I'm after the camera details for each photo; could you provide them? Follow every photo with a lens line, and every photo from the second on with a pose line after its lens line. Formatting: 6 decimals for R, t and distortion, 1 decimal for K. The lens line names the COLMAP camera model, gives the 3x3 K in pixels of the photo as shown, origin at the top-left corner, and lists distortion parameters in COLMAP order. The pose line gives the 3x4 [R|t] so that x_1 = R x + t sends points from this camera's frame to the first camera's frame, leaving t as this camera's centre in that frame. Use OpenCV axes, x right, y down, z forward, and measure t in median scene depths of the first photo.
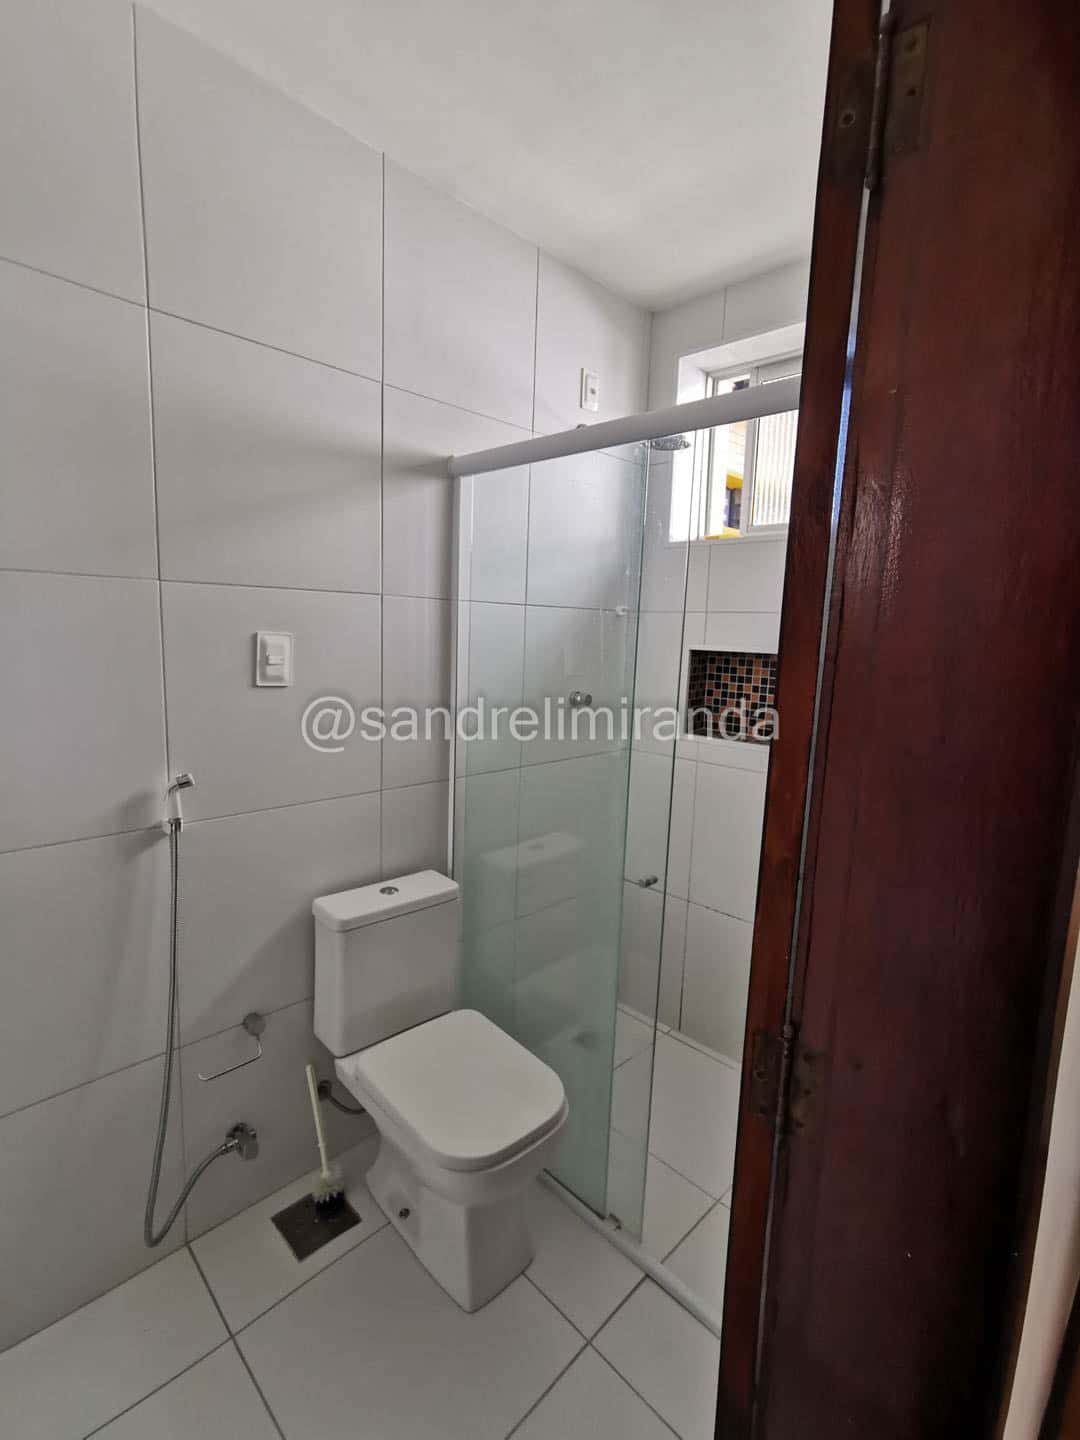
lens RADIAL K [[670.7, 0, 546.1], [0, 670.7, 722.1], [0, 0, 1]] dist [0.002002, 0.006915]
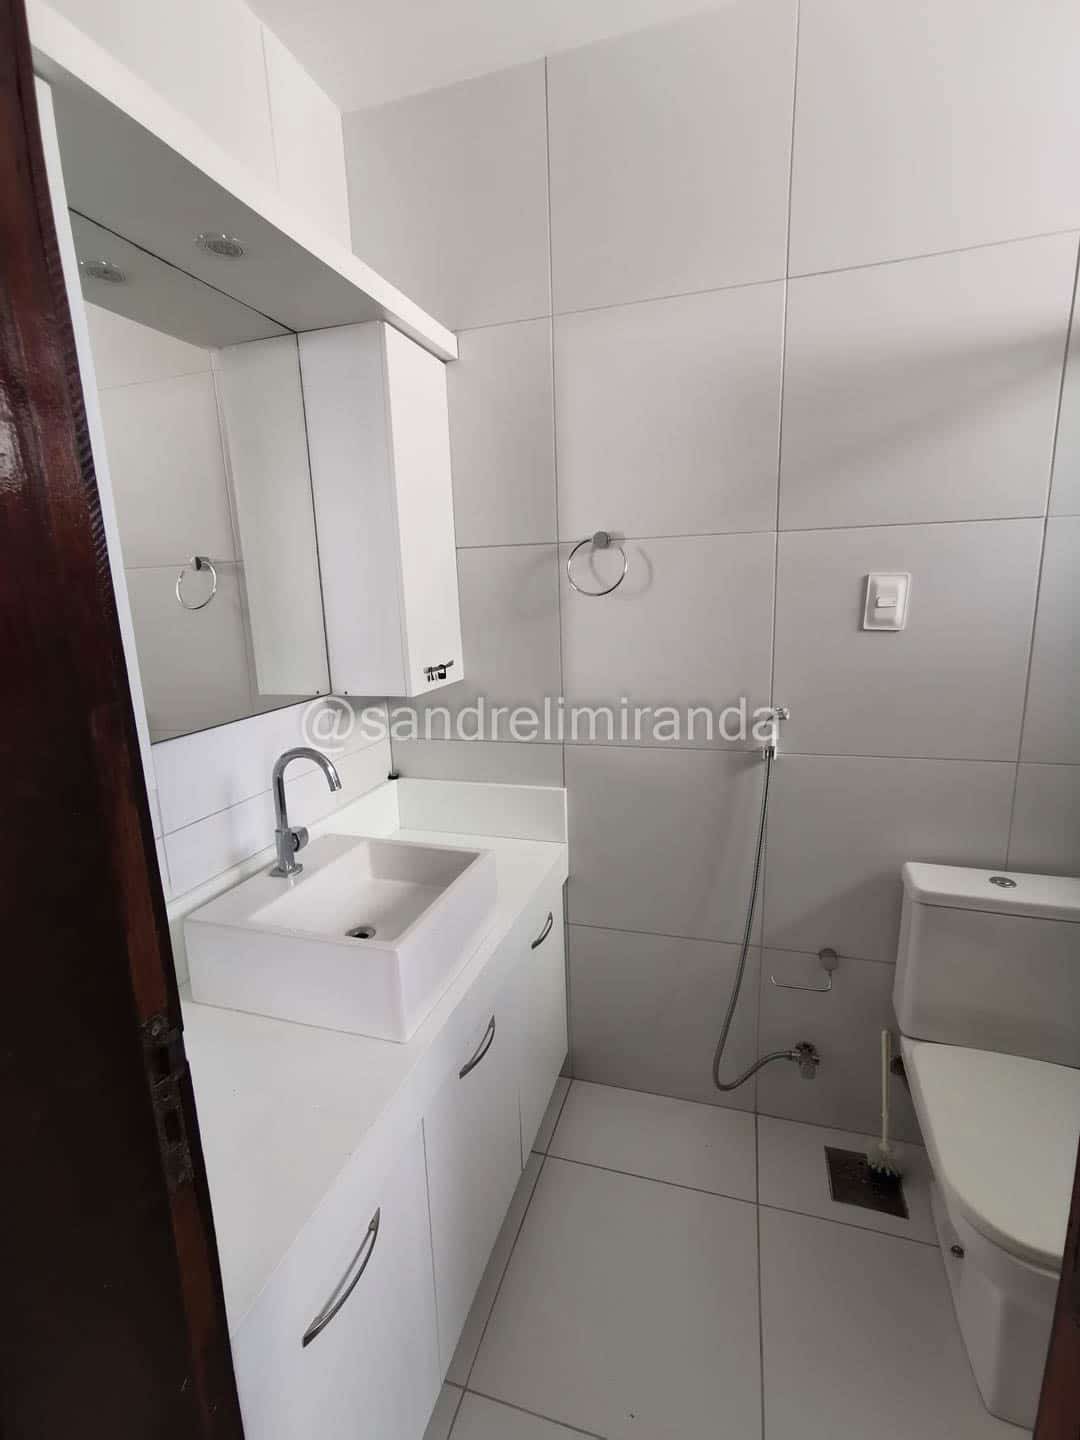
lens RADIAL K [[670.7, 0, 546.1], [0, 670.7, 722.1], [0, 0, 1]] dist [0.002002, 0.006915]
pose [[0.461099, 0.124715, -0.878541, 0.230015], [-0.076228, 0.991981, 0.100811, 0.016570], [0.884068, 0.020485, 0.466909, 0.127042]]
